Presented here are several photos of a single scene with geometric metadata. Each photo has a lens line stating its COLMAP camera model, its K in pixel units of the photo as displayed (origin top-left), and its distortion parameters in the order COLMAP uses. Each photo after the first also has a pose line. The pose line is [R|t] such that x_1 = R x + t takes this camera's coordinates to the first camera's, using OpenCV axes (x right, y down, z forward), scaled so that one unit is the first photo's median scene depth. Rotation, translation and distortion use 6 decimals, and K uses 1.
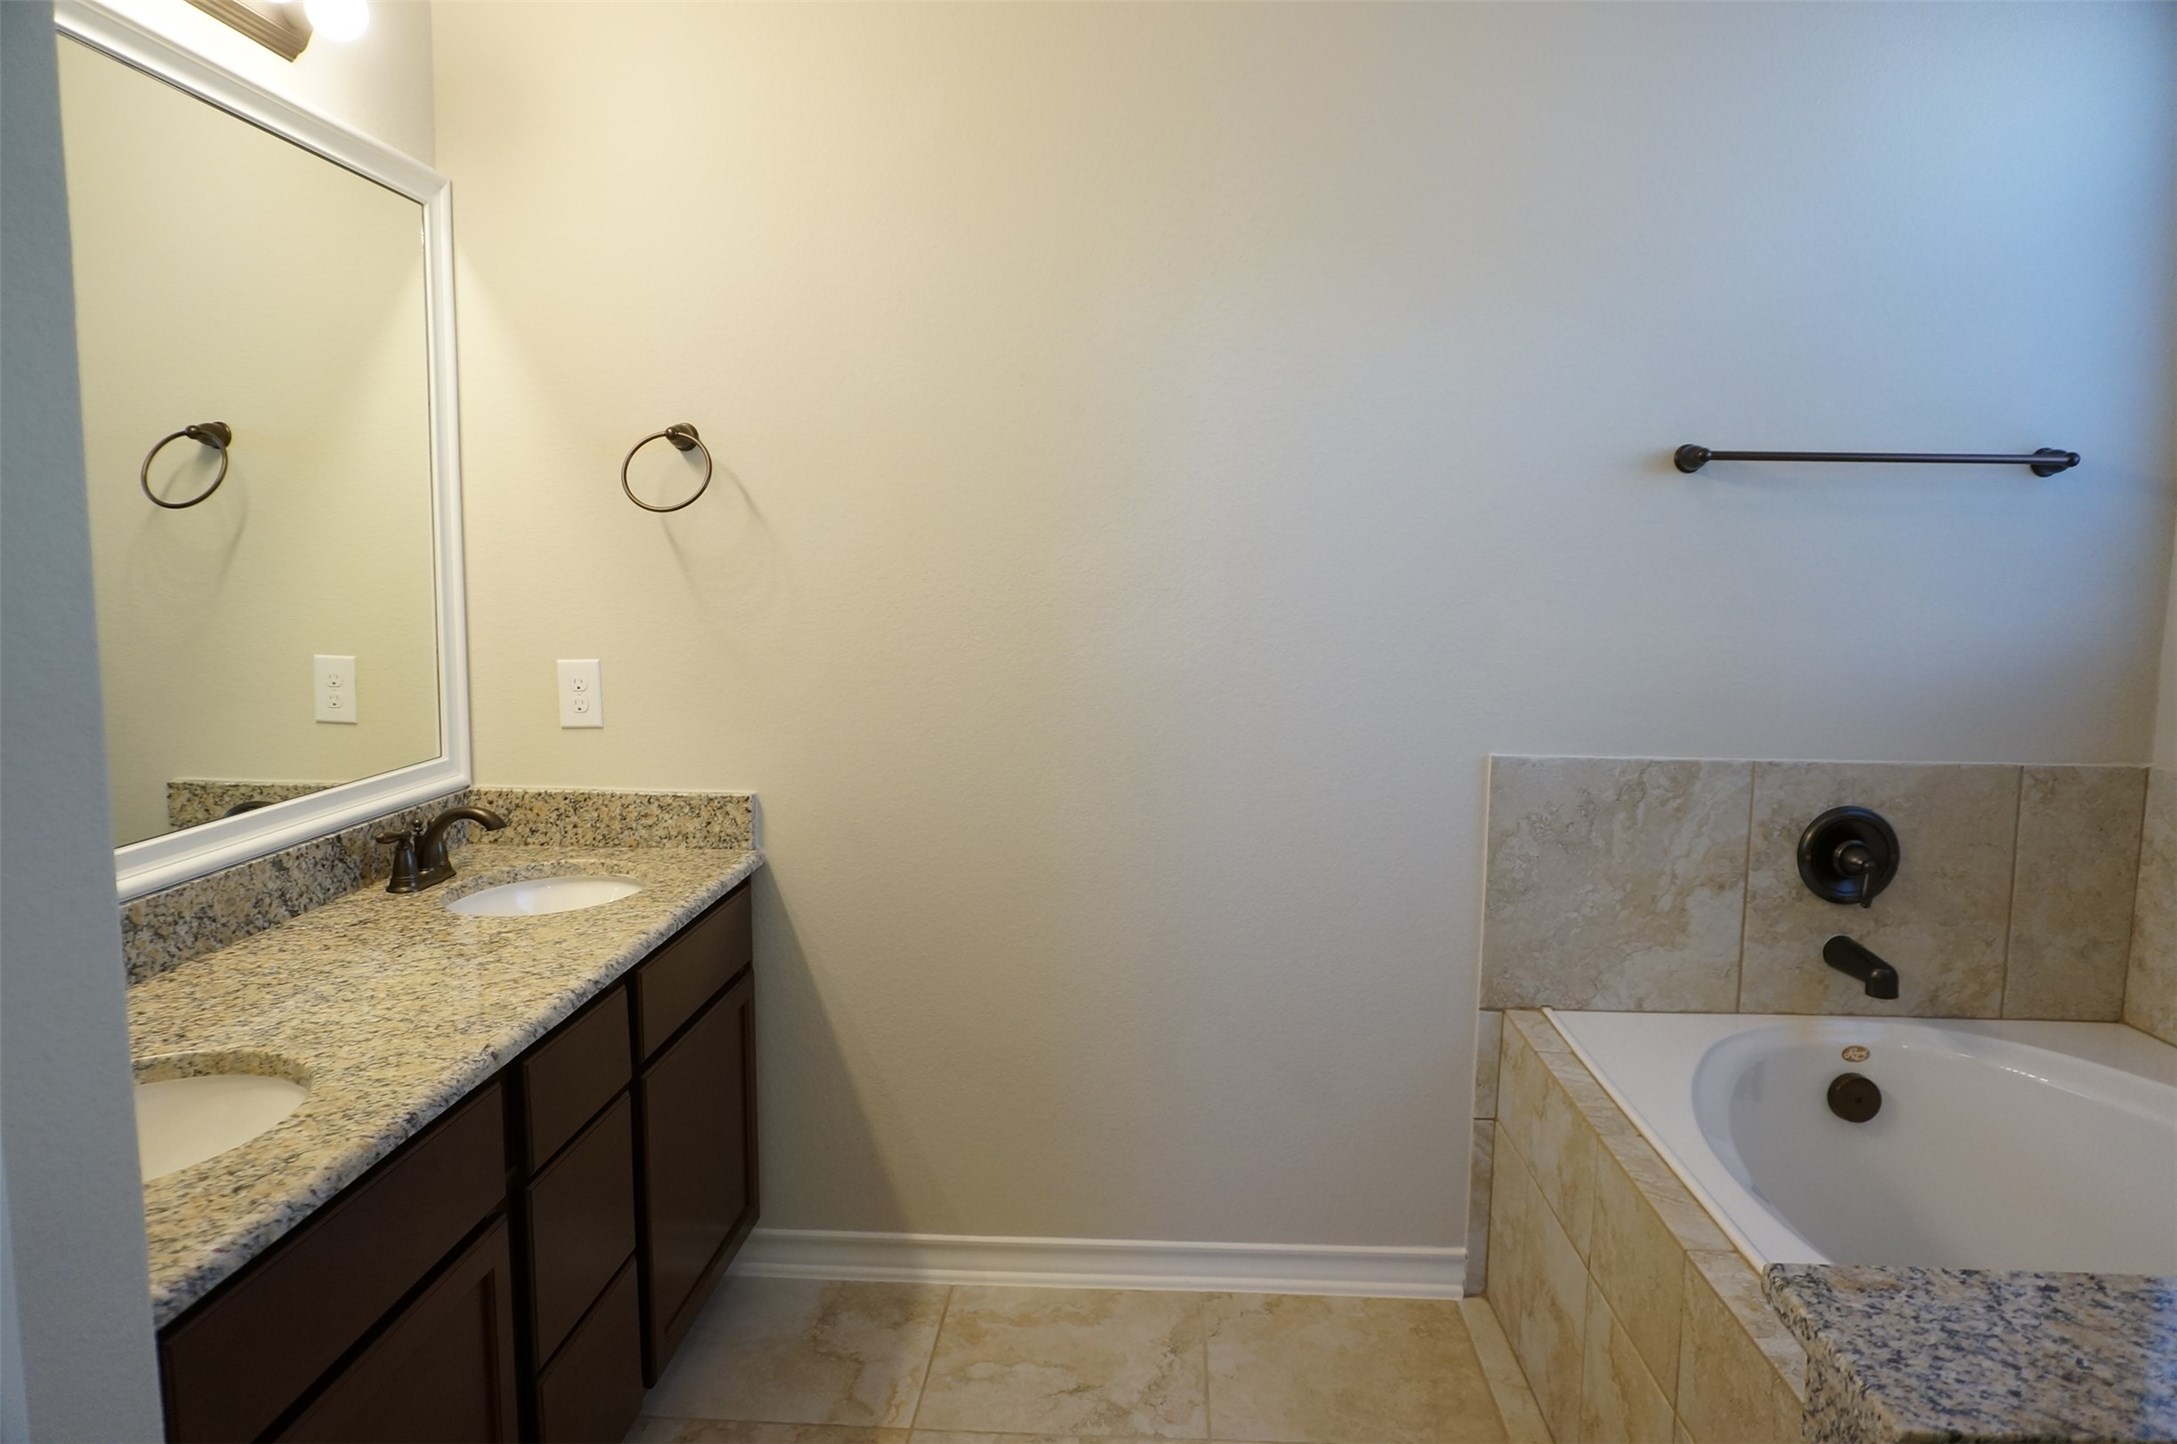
lens RADIAL K [[1449.4, 0, 1088.5], [0, 1449.4, 722.0], [0, 0, 1]] dist [-0.049755, 0.033218]
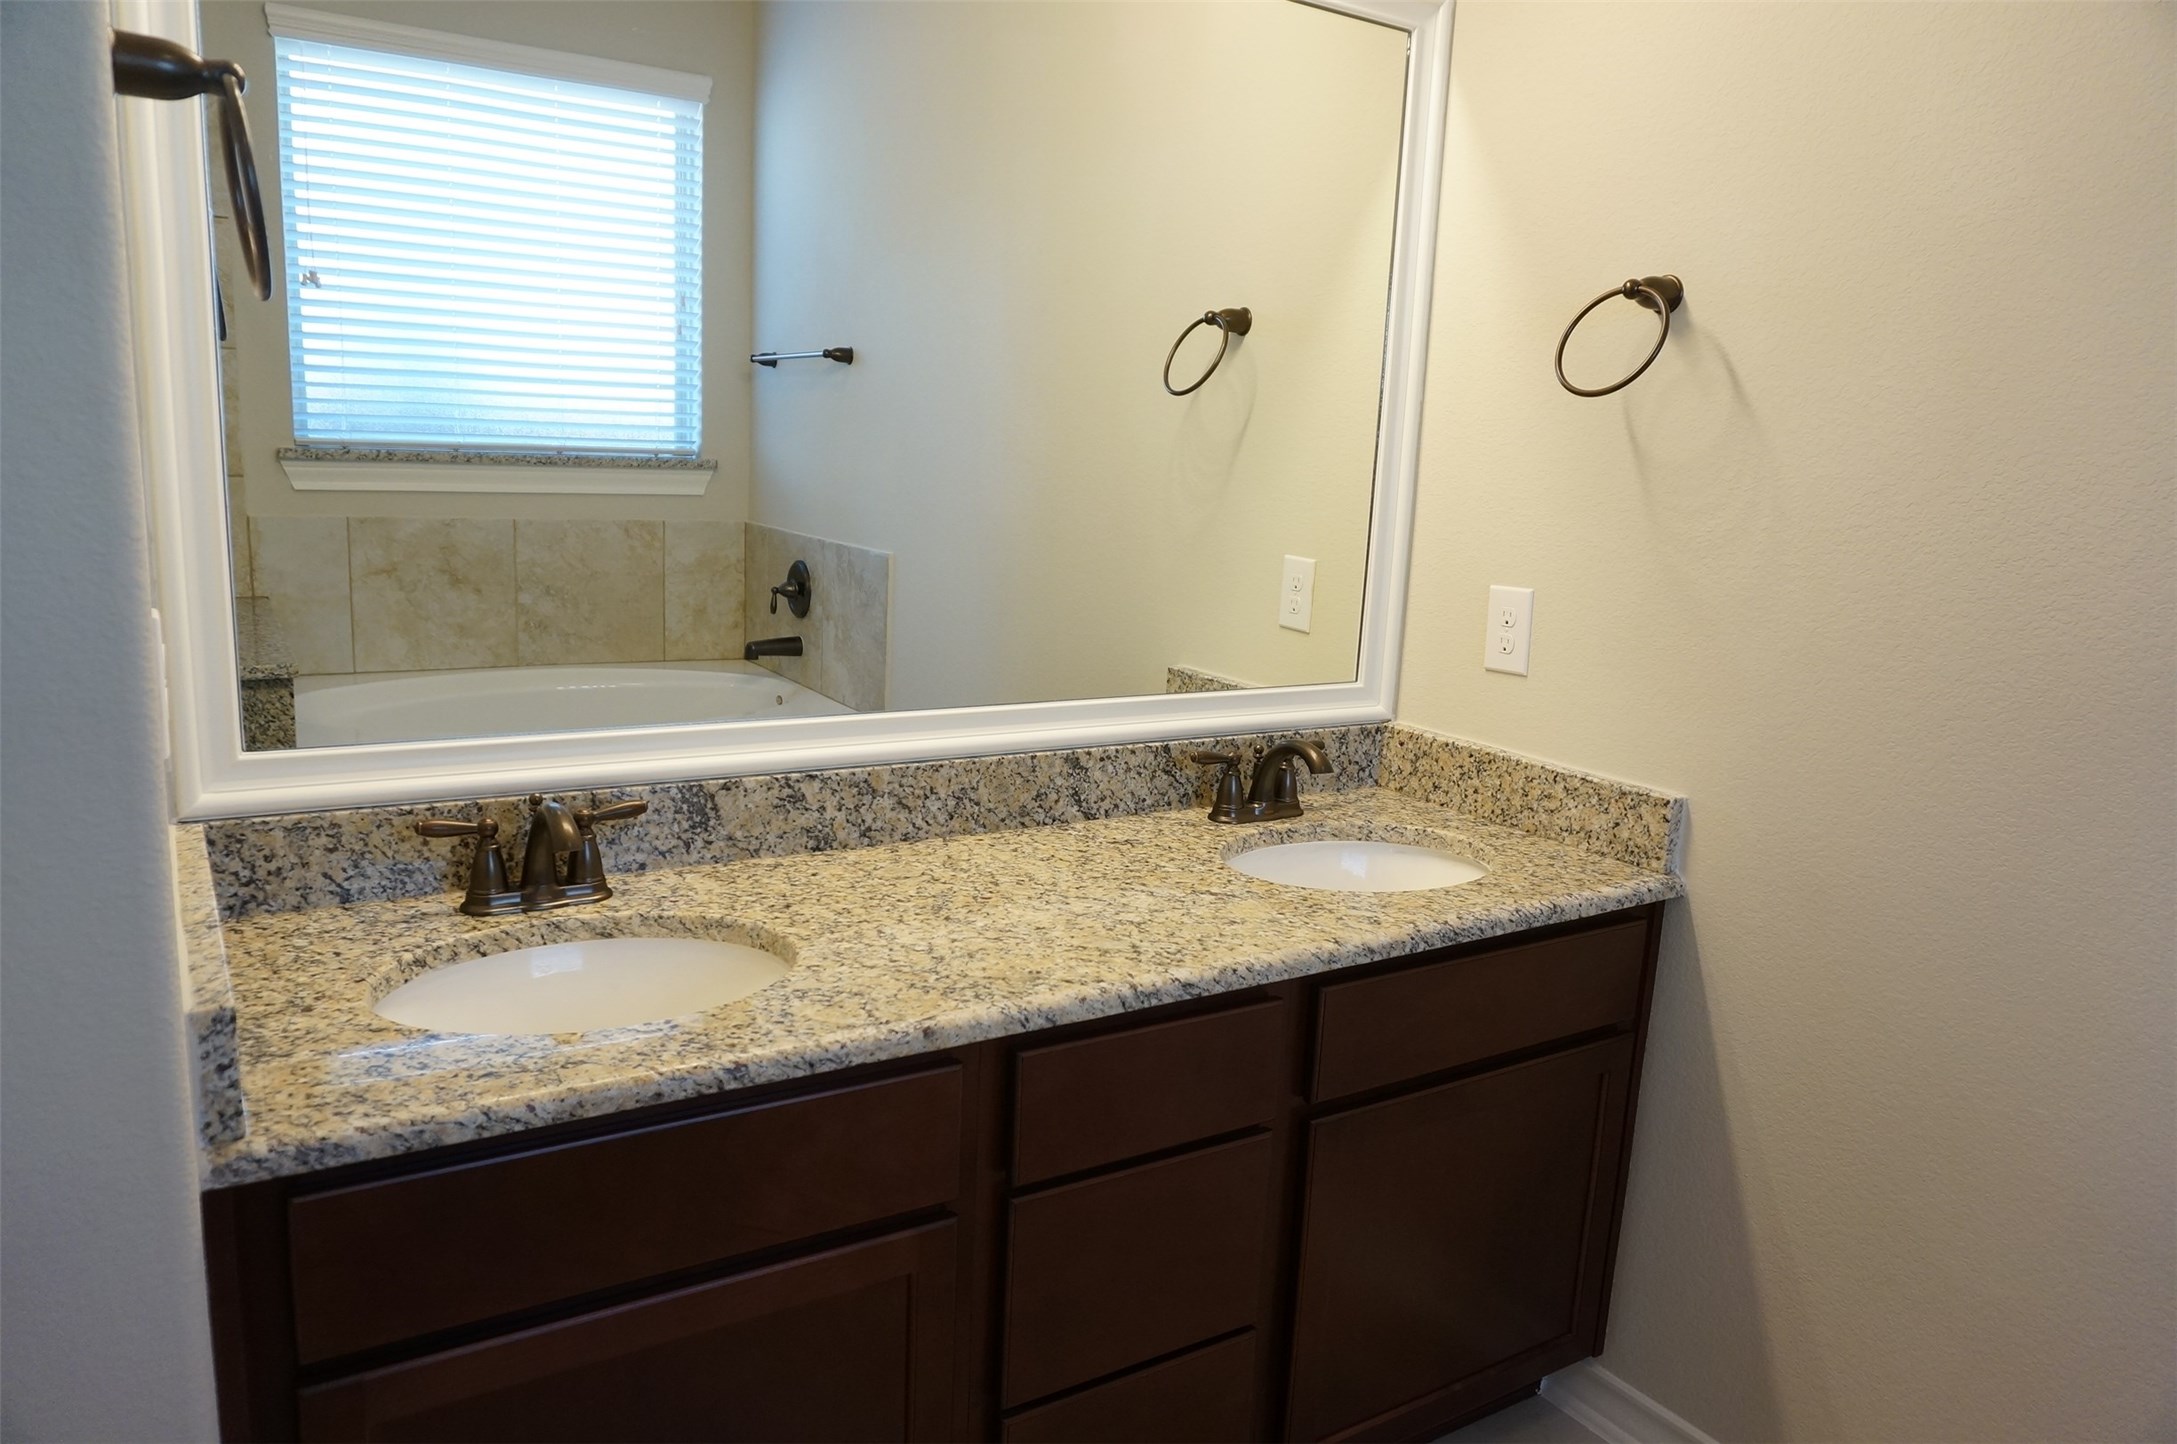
lens RADIAL K [[1449.4, 0, 1088.5], [0, 1449.4, 722.0], [0, 0, 1]] dist [-0.049755, 0.033218]
pose [[0.577979, 0.168509, -0.798464, 0.173121], [-0.133094, 0.984812, 0.111494, -0.029920], [0.805125, 0.041829, 0.591628, 0.370620]]
